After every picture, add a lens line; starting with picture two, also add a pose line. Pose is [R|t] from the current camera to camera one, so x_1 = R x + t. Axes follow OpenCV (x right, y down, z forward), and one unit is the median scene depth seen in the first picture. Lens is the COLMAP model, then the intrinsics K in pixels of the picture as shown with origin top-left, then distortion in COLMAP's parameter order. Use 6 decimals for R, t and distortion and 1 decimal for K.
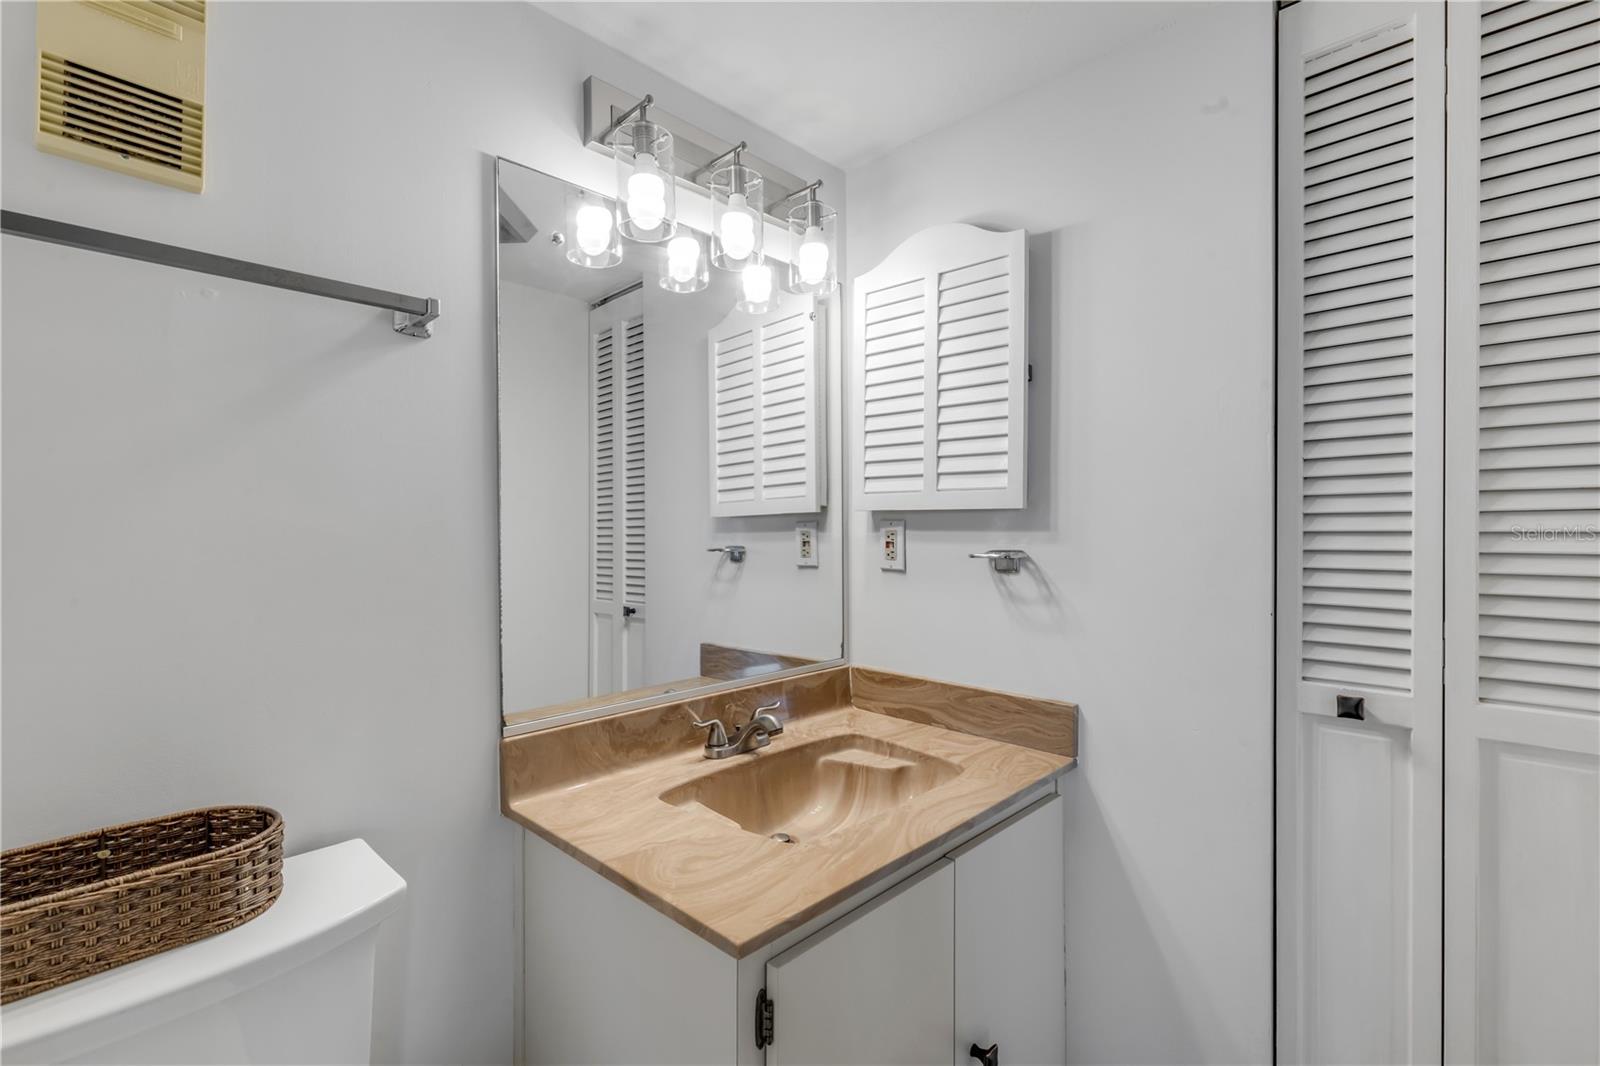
lens RADIAL K [[719.9, 0, 802.0], [0, 719.9, 533.3], [0, 0, 1]] dist [0.001666, 0.000002]
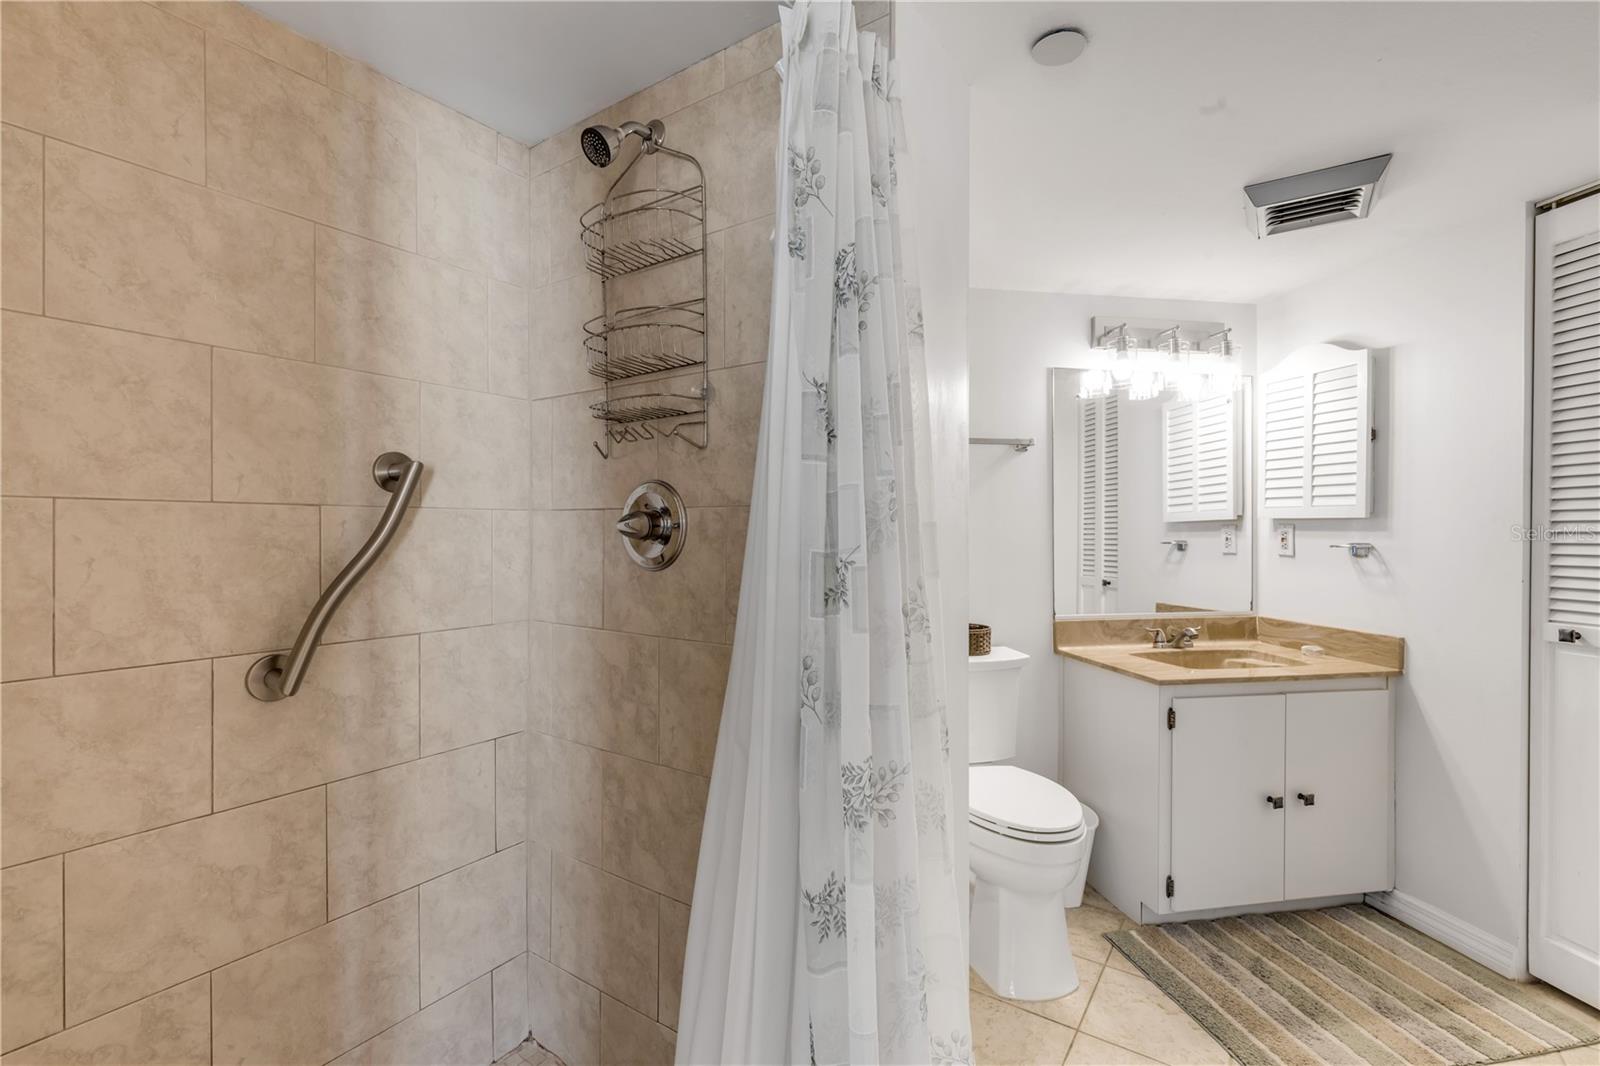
lens RADIAL K [[719.9, 0, 800.9], [0, 719.9, 531.8], [0, 0, 1]] dist [0.001666, 0.000002]
pose [[0.813548, 0.005462, -0.581472, 0.196724], [-0.006956, 0.999976, -0.000339, 0.007048], [0.581456, 0.004320, 0.813566, -1.011257]]
